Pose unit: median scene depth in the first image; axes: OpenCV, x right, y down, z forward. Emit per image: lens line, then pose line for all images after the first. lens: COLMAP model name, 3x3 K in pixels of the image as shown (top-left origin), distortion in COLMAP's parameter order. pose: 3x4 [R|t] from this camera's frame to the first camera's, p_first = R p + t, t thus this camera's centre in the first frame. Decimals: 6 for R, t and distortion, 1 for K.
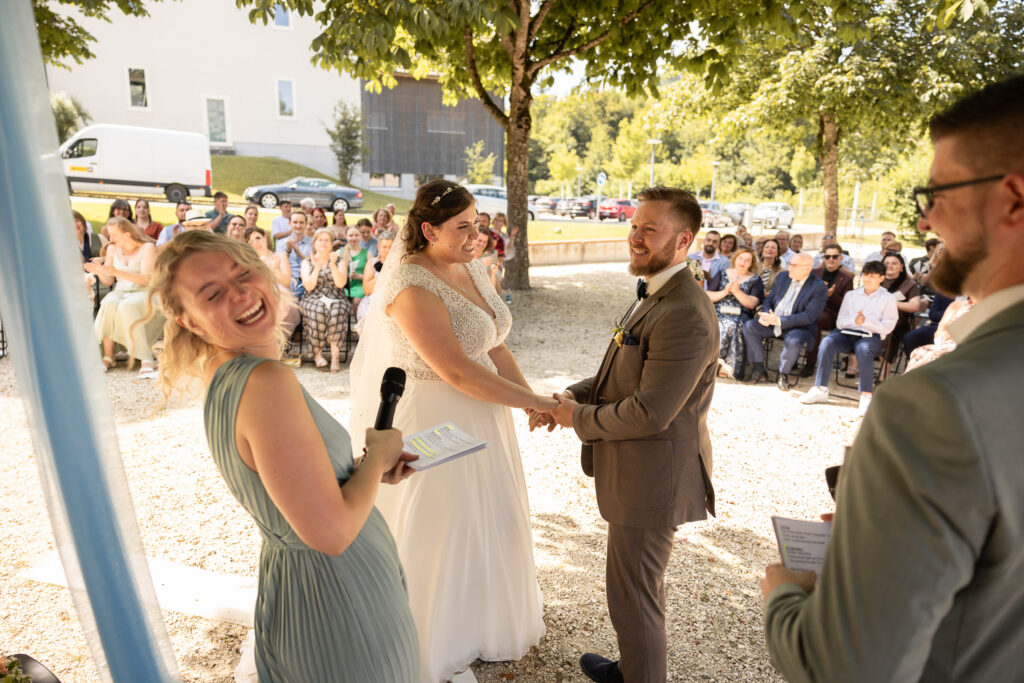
lens RADIAL K [[702.0, 0, 505.0], [0, 702.0, 337.1], [0, 0, 1]] dist [0.008211, -0.006452]
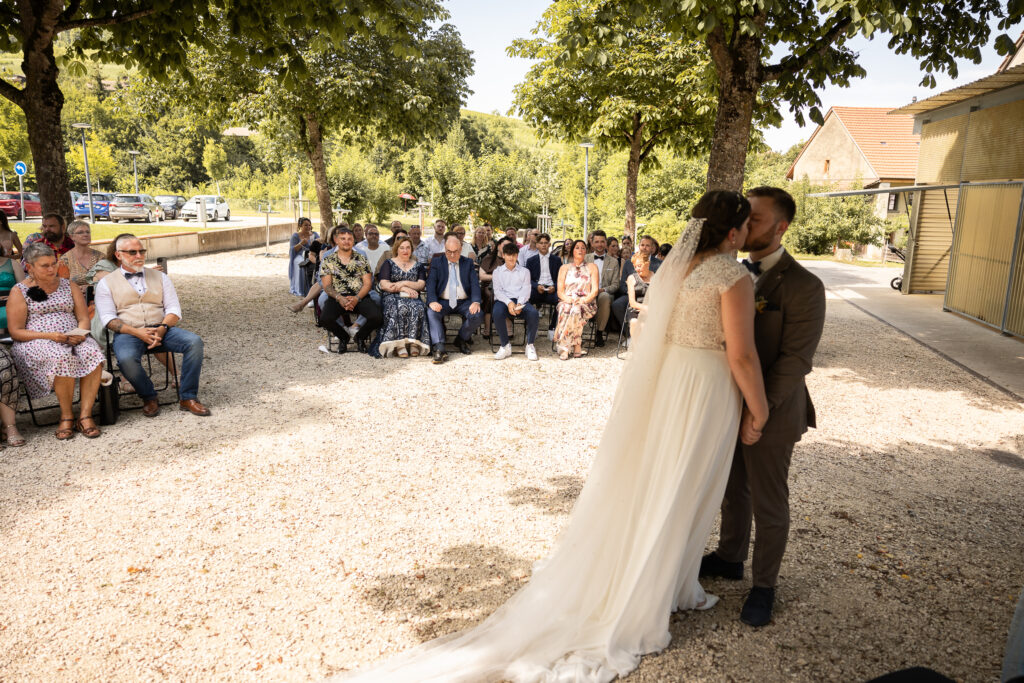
lens RADIAL K [[702.0, 0, 512.8], [0, 702.0, 335.4], [0, 0, 1]] dist [0.008211, -0.006452]
pose [[0.682565, -0.152479, 0.714741, -0.030987], [0.145662, 0.986754, 0.071404, -0.002759], [-0.716162, 0.055373, 0.695734, 0.010931]]
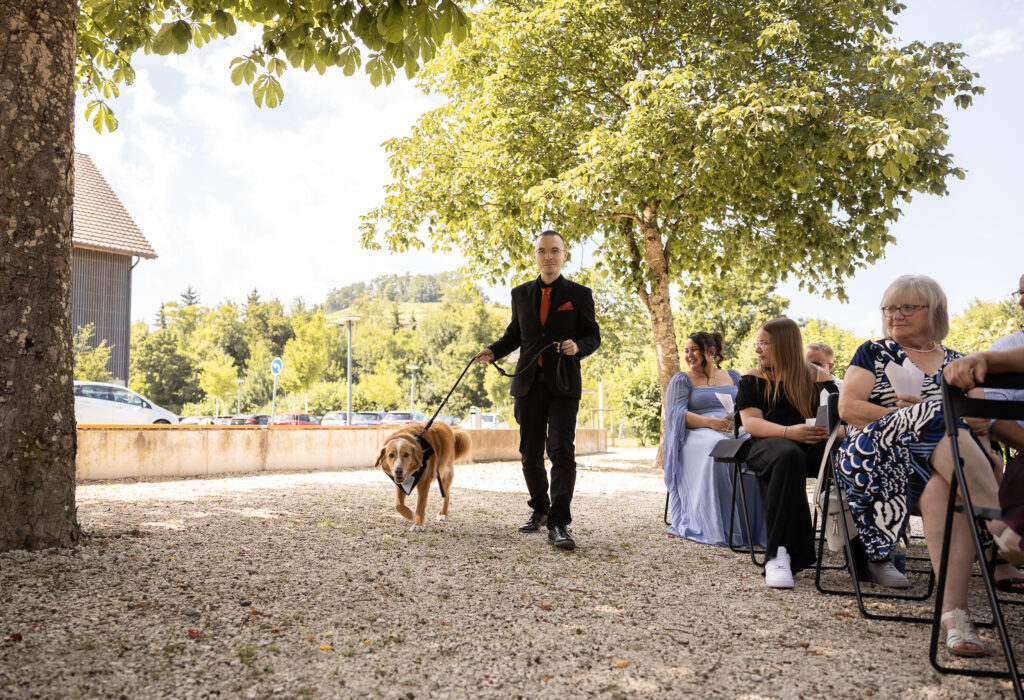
lens RADIAL K [[778.3, 0, 463.6], [0, 778.3, 389.6], [0, 0, 1]] dist [0.000565, -0.018018]
pose [[0.926208, 0.003166, 0.377001, 0.008200], [0.089737, 0.969375, -0.228605, -0.006395], [-0.366179, 0.245566, 0.897558, 0.098421]]
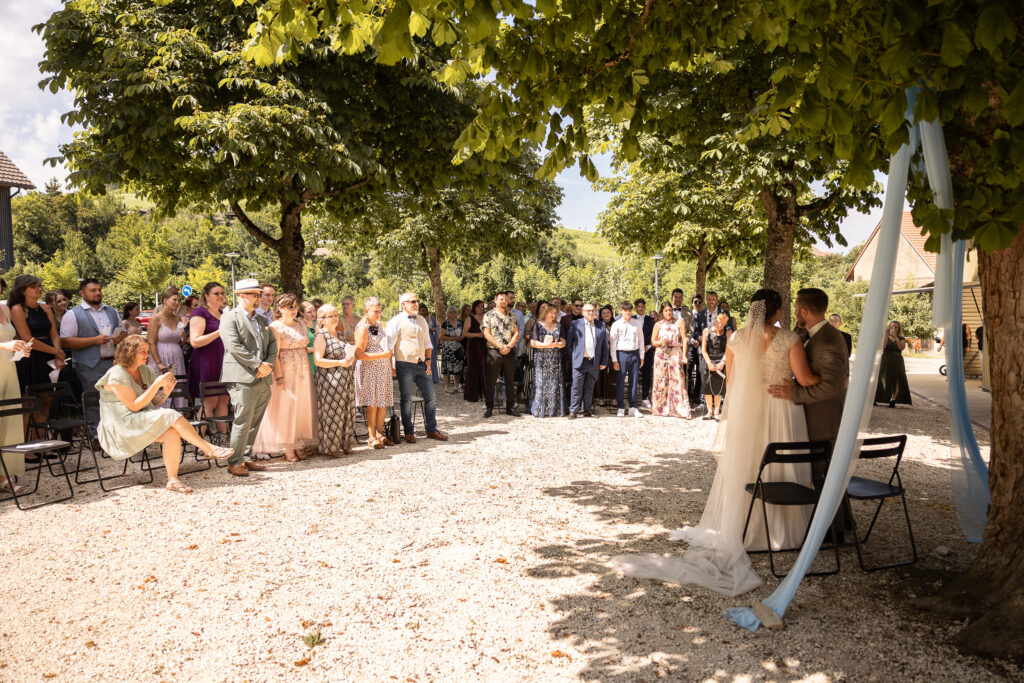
lens RADIAL K [[702.0, 0, 506.8], [0, 702.0, 336.3], [0, 0, 1]] dist [0.008211, -0.006452]
pose [[0.747677, -0.059358, 0.661404, -0.066936], [0.158414, 0.983185, -0.090841, 0.000680], [-0.644891, 0.172695, 0.744508, -0.009347]]
